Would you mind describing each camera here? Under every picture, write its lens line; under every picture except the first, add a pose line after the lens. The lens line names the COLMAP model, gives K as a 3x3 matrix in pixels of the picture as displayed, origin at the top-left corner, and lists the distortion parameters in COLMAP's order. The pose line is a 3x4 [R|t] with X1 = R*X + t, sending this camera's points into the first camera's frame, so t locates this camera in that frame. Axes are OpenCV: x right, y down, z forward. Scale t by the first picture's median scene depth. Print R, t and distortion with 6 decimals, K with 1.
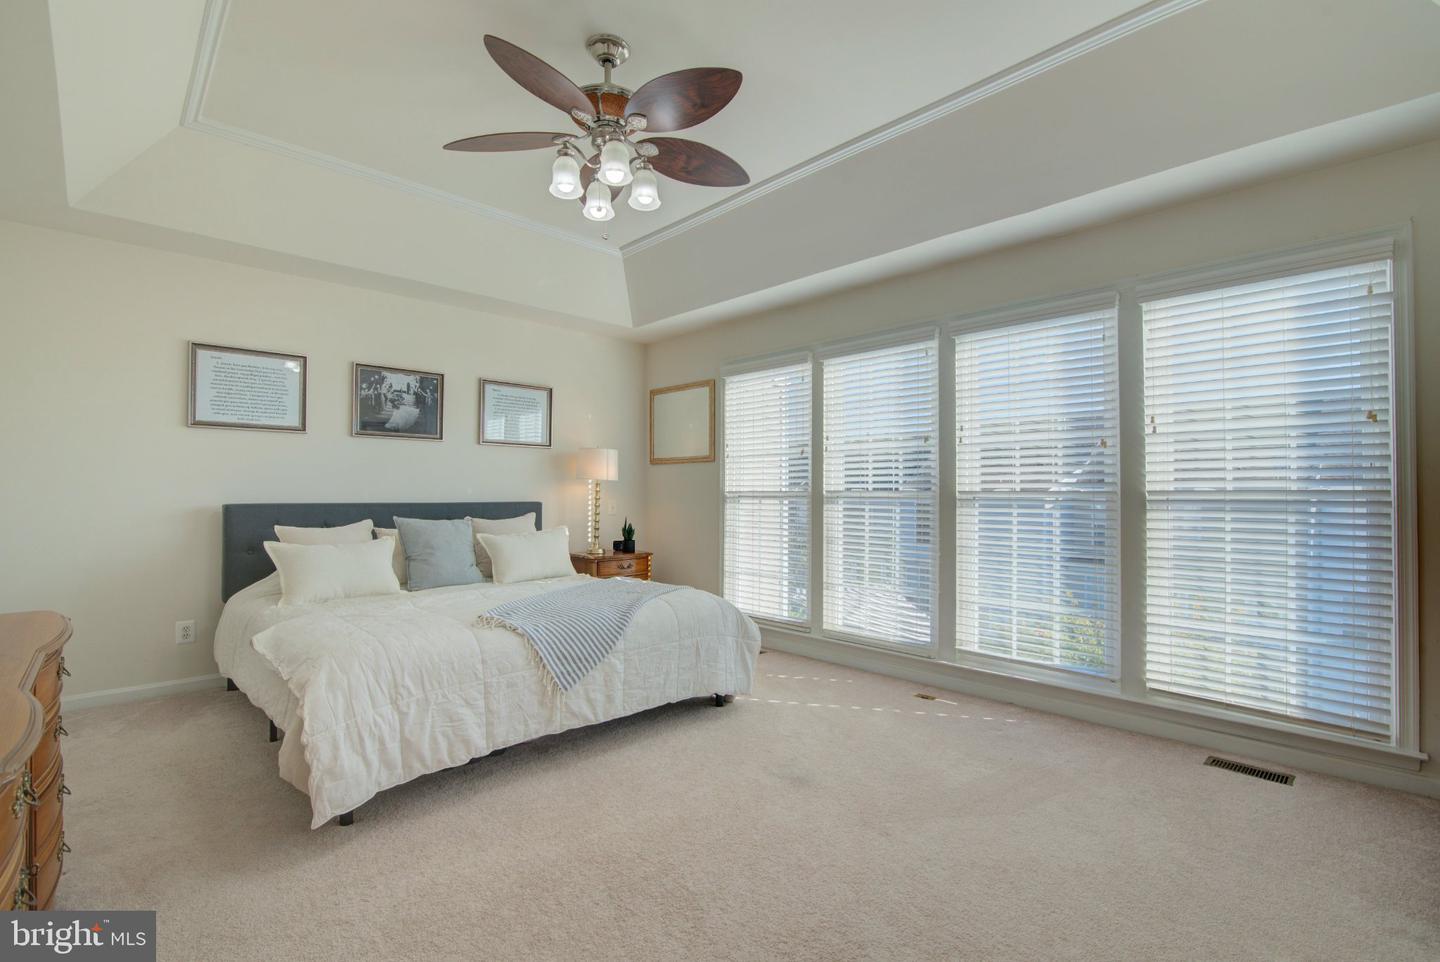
lens RADIAL K [[659.5, 0, 723.8], [0, 659.5, 487.6], [0, 0, 1]] dist [-0.018531, 0.001031]
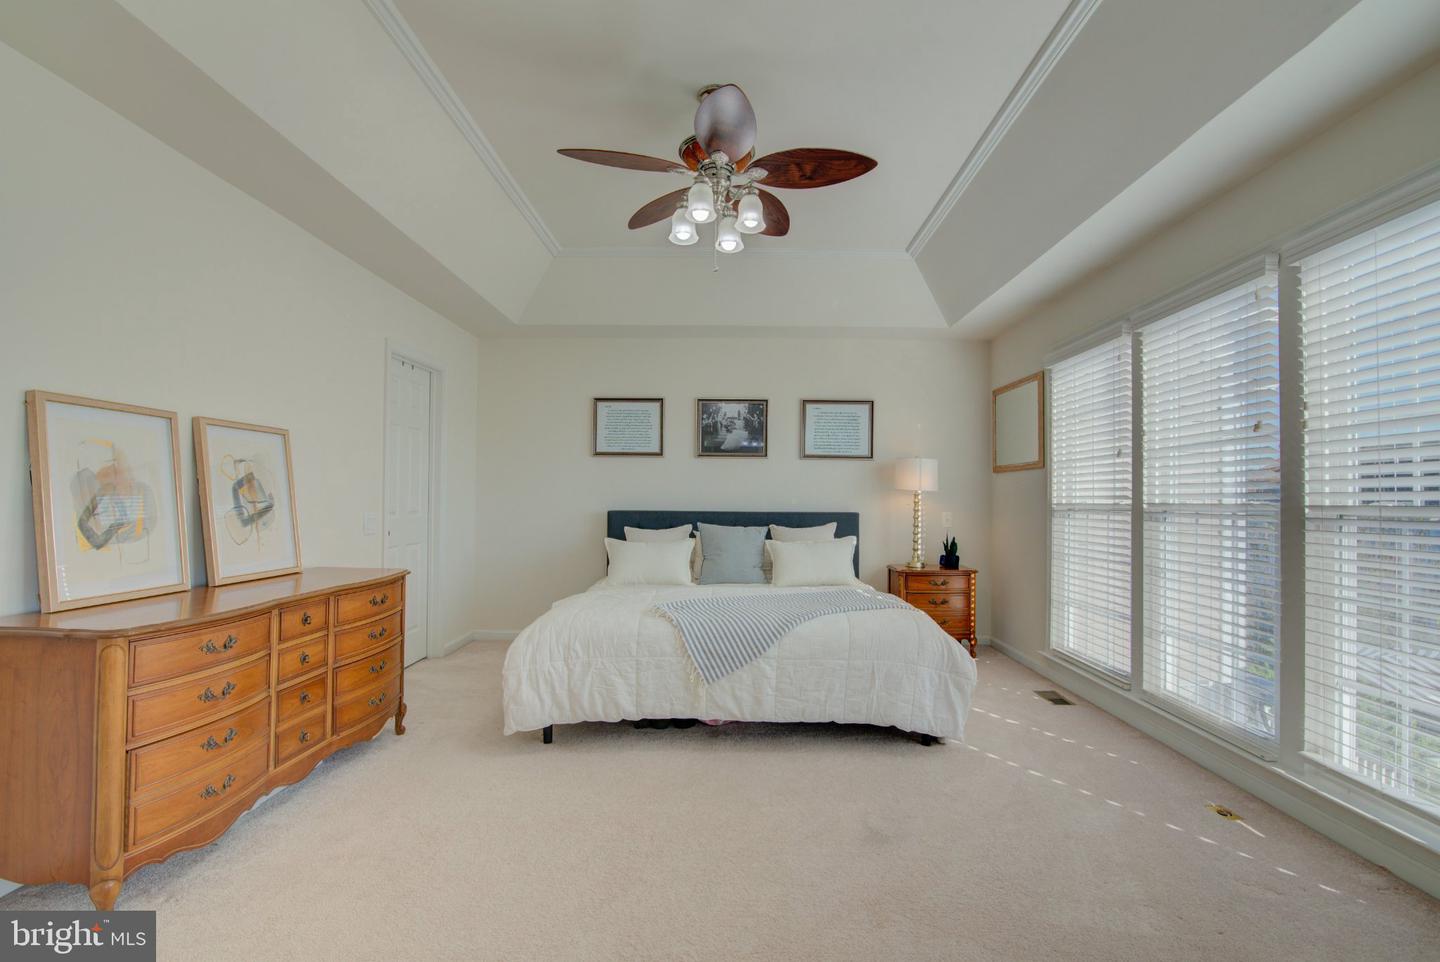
lens RADIAL K [[659.5, 0, 723.8], [0, 659.5, 487.6], [0, 0, 1]] dist [-0.018531, 0.001031]
pose [[0.709883, -0.010623, -0.704240, 0.380270], [-0.000305, 0.999882, -0.015390, -0.001872], [0.704320, 0.011140, 0.709795, 0.153737]]
